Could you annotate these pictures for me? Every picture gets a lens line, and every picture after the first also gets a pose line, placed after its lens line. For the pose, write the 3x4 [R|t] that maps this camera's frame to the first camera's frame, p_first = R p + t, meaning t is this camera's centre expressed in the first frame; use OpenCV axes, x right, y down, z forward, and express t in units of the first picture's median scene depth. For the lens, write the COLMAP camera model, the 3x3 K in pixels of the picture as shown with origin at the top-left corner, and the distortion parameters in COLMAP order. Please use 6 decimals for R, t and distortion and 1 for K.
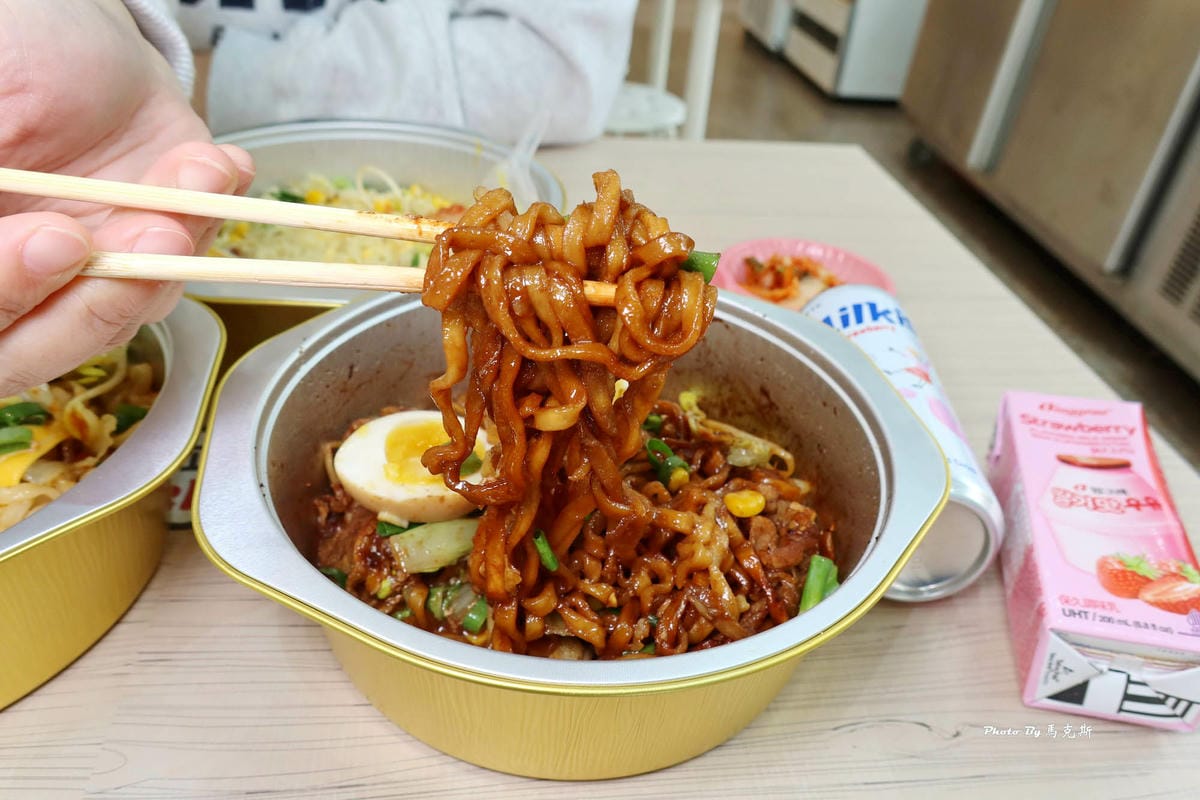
lens RADIAL K [[869.4, 0, 600.0], [0, 869.4, 400.0], [0, 0, 1]] dist [-0.065857, 0.049332]
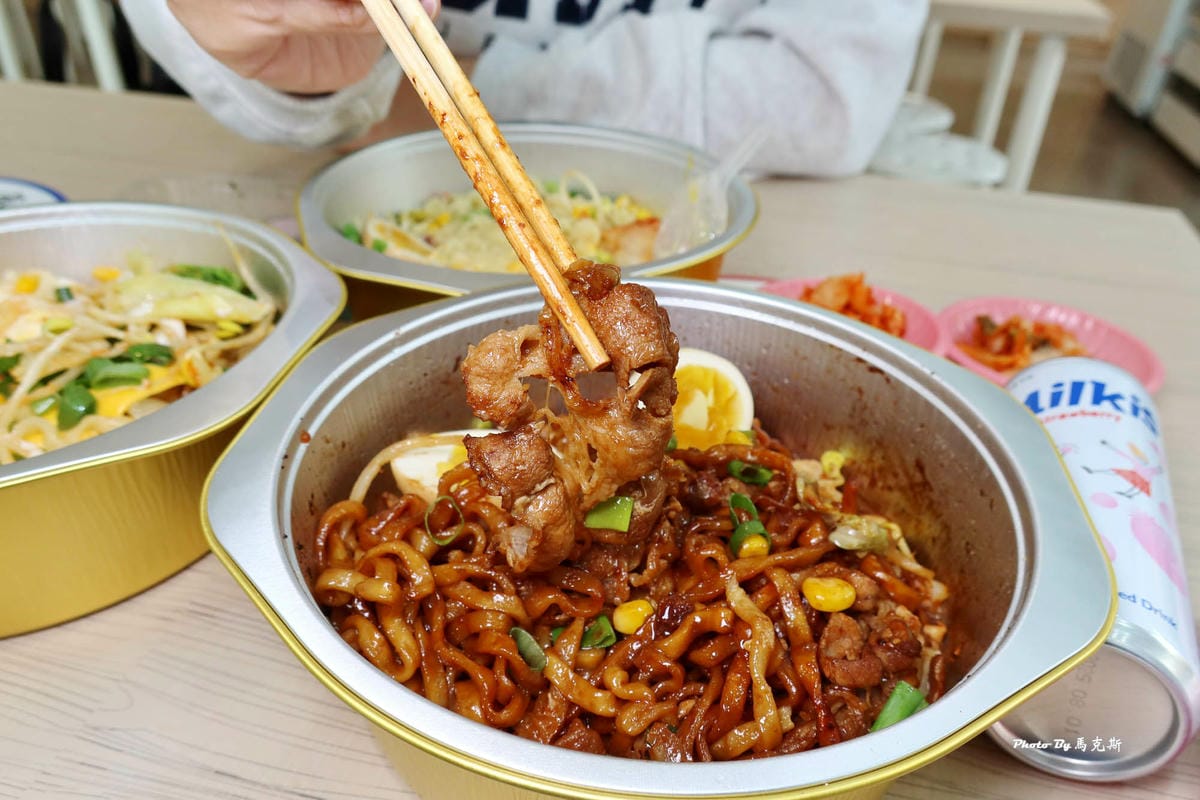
lens RADIAL K [[869.4, 0, 600.0], [0, 869.4, 400.0], [0, 0, 1]] dist [-0.065857, 0.049332]
pose [[0.937331, 0.160520, -0.309264, 0.146178], [-0.173869, 0.984640, -0.015904, -0.005464], [0.301961, 0.068679, 0.950843, 0.133479]]
